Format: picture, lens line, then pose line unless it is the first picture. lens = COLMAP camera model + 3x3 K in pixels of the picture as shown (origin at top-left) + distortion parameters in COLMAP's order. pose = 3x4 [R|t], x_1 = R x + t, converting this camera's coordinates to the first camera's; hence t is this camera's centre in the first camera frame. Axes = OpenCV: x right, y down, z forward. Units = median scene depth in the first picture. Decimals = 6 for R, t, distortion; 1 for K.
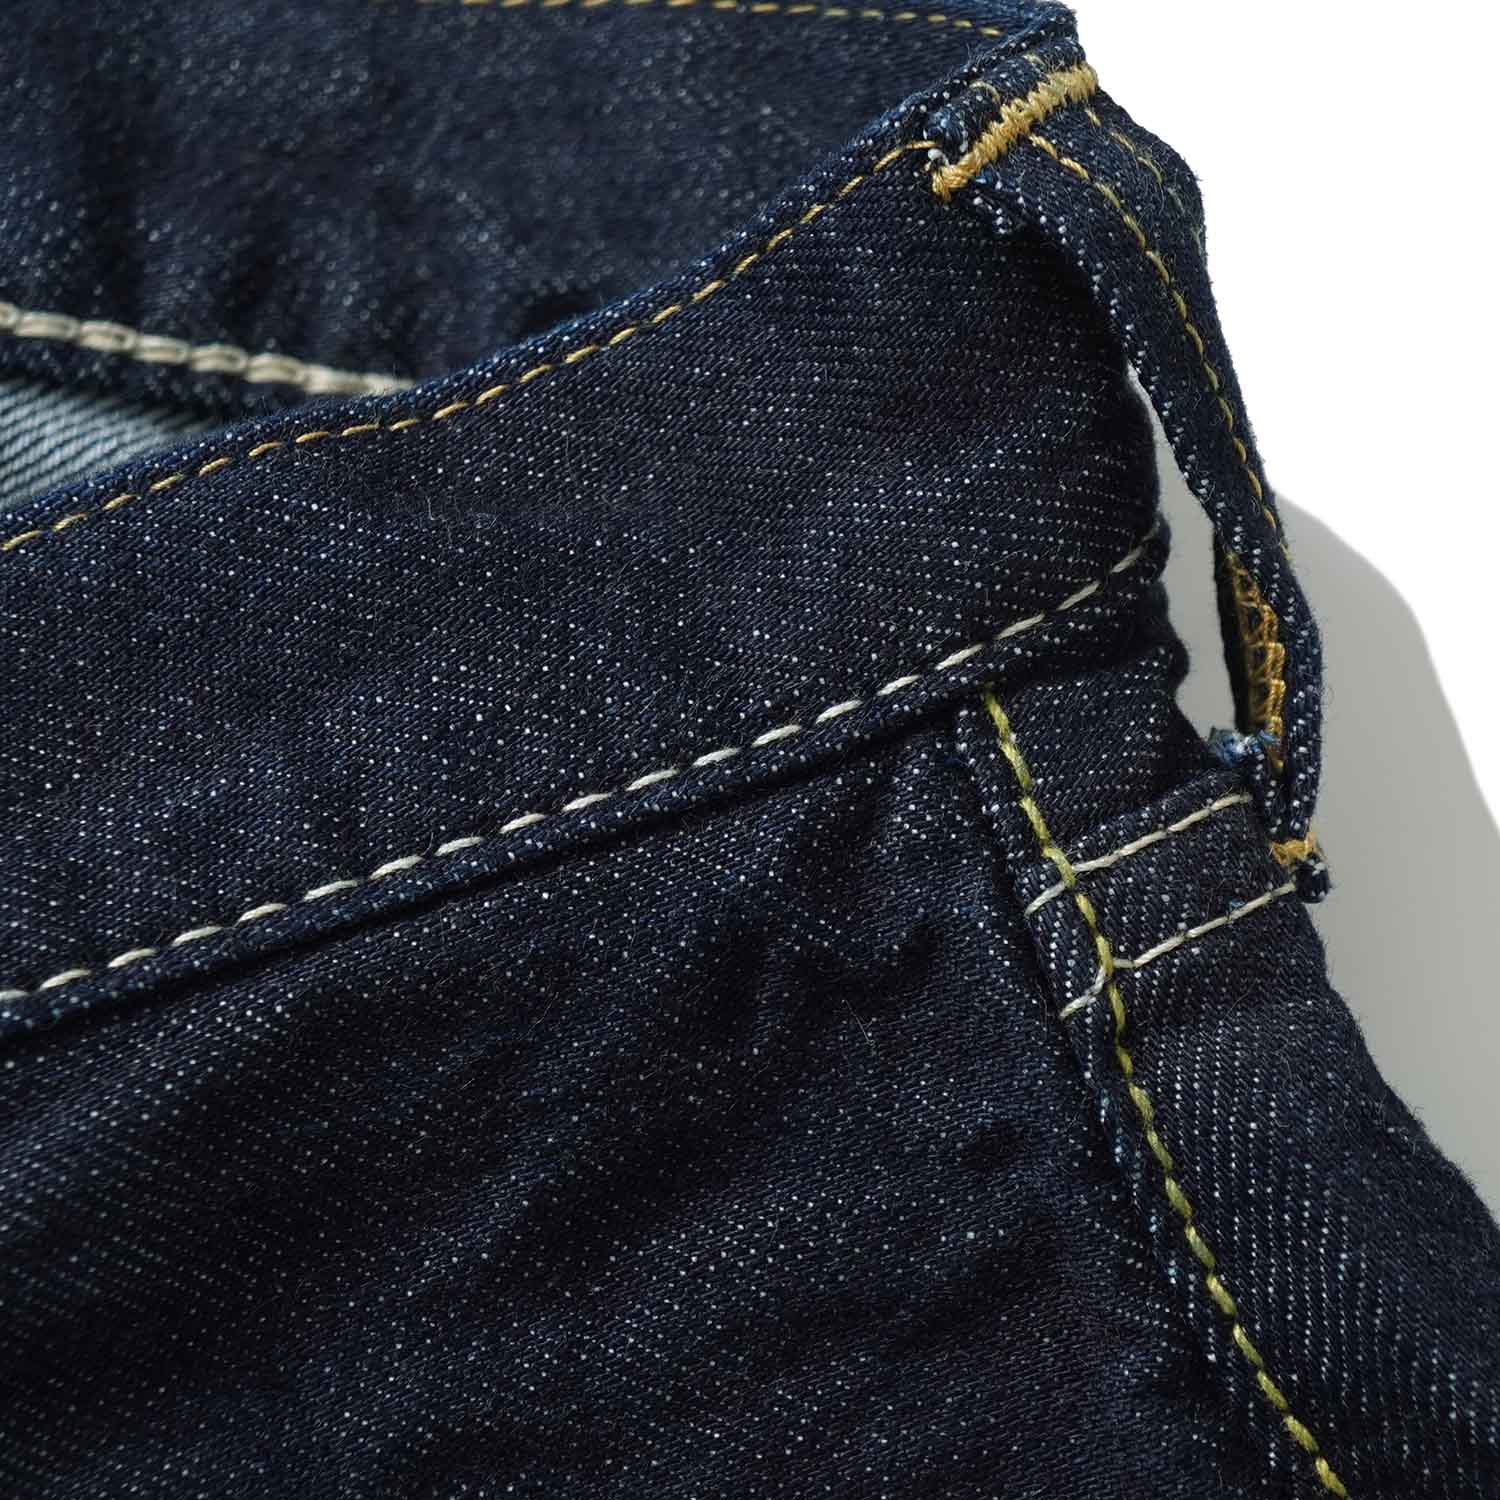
lens RADIAL K [[4540.3, 0, 750.2], [0, 4540.3, 746.8], [0, 0, 1]] dist [0.183994, 0.000000]
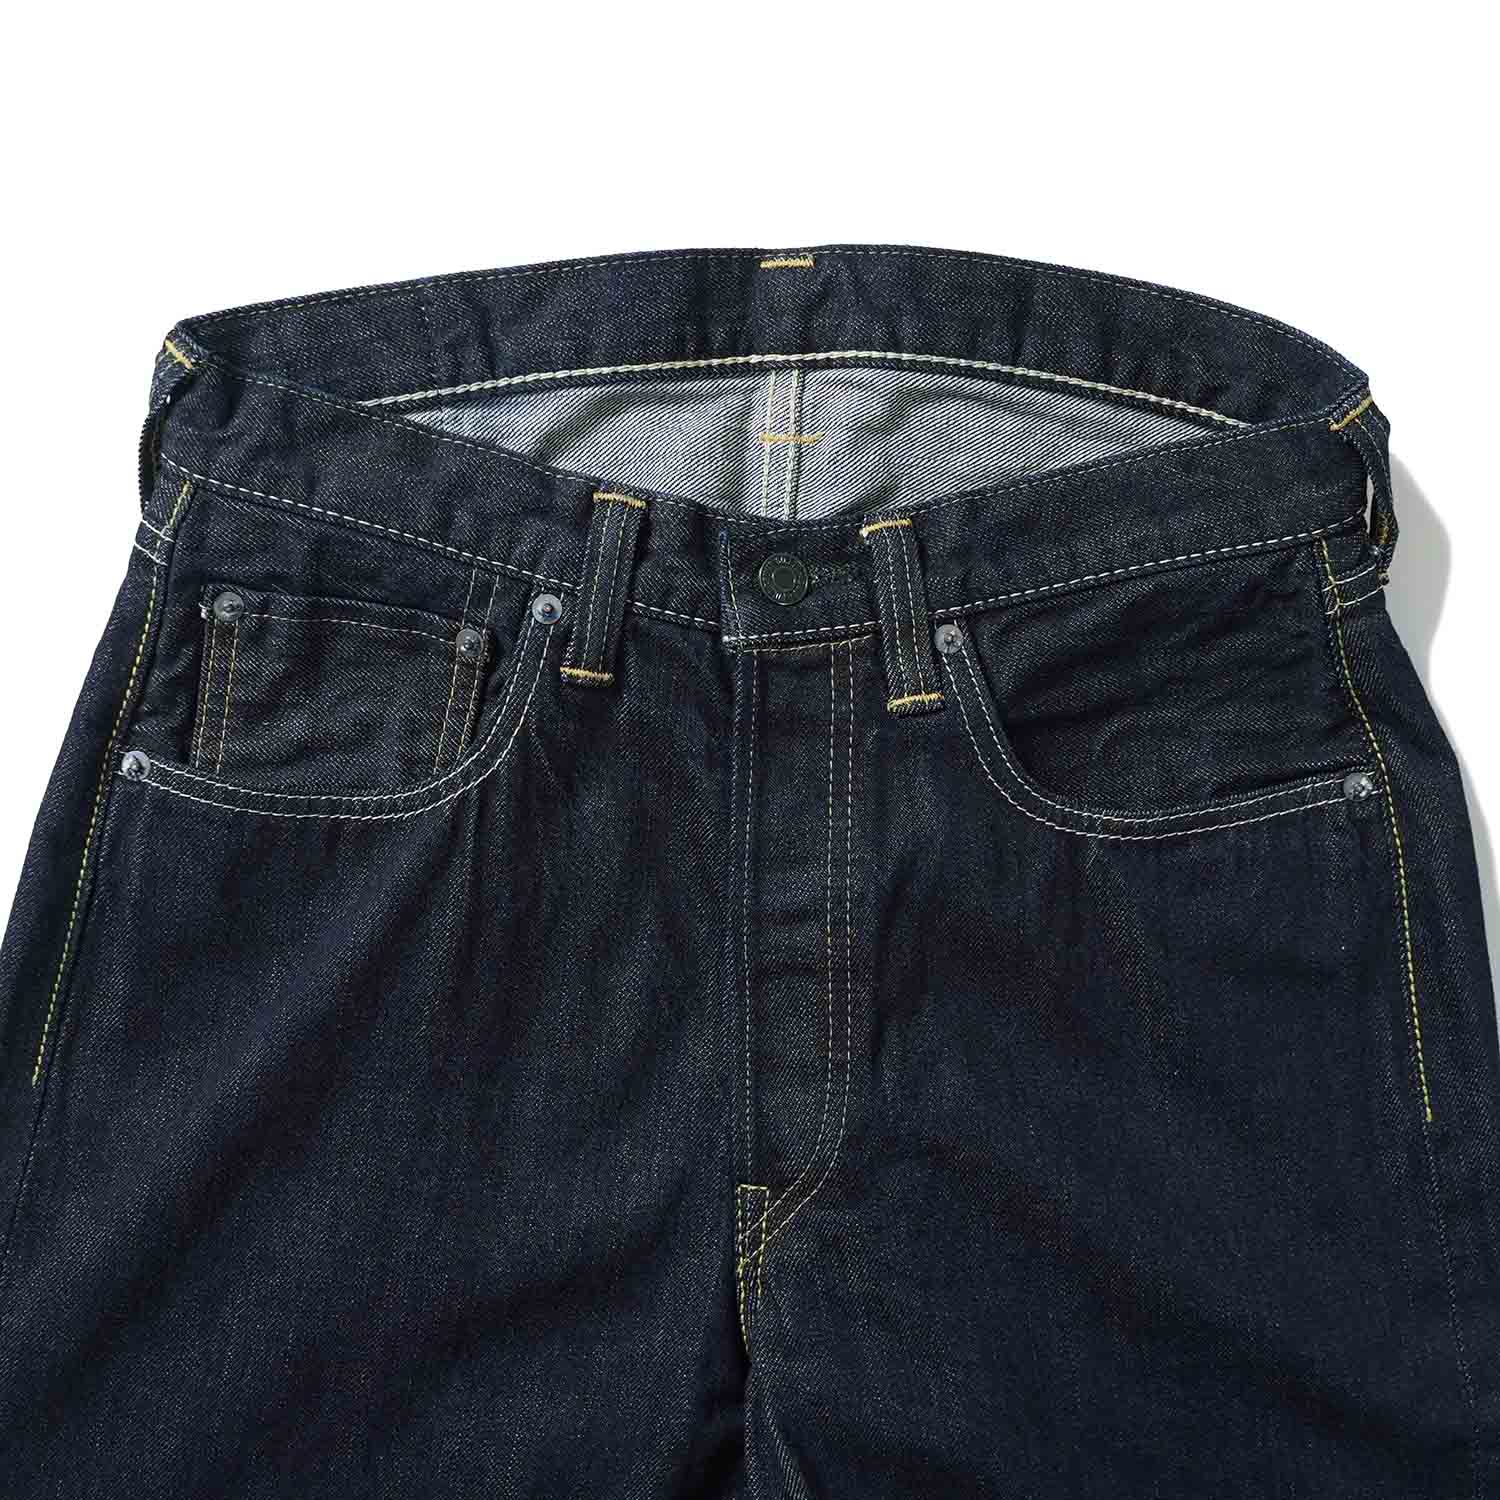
lens RADIAL K [[1956.6, 0, 742.0], [0, 1956.6, 752.6], [0, 0, 1]] dist [-0.119396, 0.000000]
pose [[0.985053, 0.135518, -0.106331, -0.273868], [-0.094805, 0.941918, 0.322184, -0.366716], [0.143817, -0.307287, 0.940687, -0.907308]]
